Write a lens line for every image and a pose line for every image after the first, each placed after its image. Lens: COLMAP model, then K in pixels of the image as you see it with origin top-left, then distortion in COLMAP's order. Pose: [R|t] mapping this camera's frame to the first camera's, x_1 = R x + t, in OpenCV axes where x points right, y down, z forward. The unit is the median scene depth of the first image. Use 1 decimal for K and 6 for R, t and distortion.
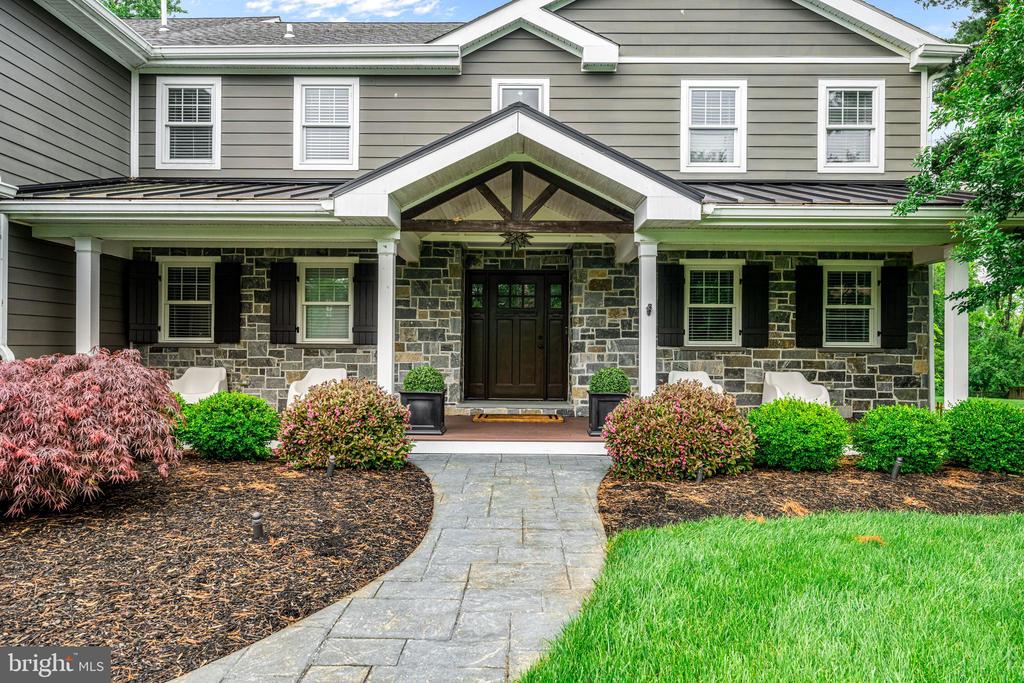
lens RADIAL K [[695.1, 0, 512.0], [0, 695.1, 341.5], [0, 0, 1]] dist [0.000200, -0.000093]
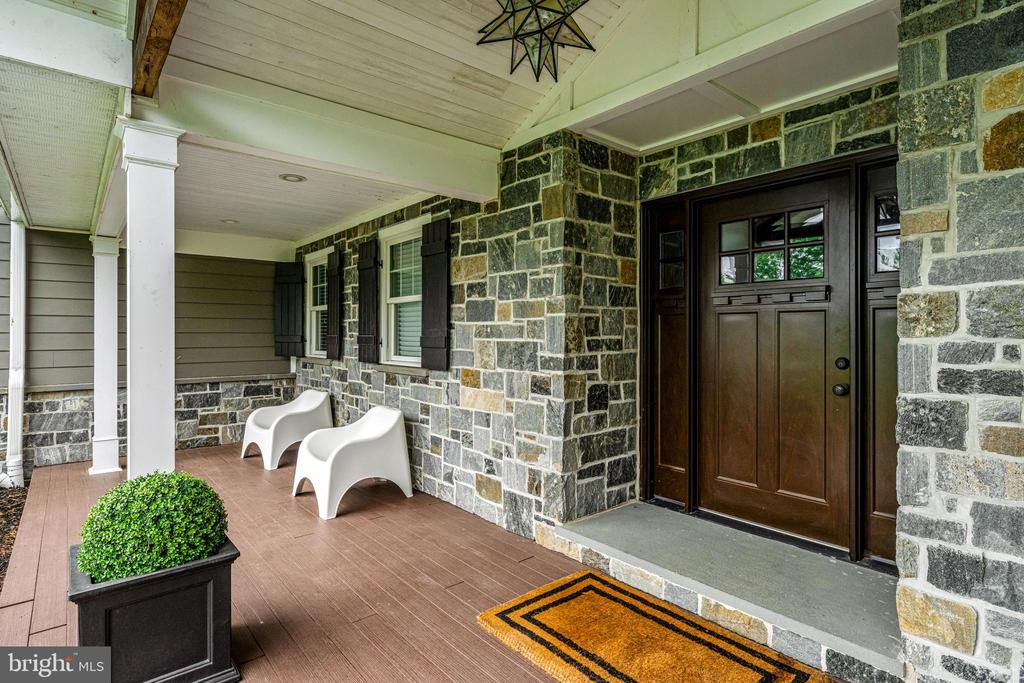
lens RADIAL K [[520.4, 0, 508.5], [0, 520.4, 332.6], [0, 0, 1]] dist [0.000773, -0.000373]
pose [[0.644626, -0.008848, -0.764447, 0.138840], [0.012057, 0.999926, -0.001407, -0.023936], [0.764403, -0.008310, 0.644685, 0.778232]]
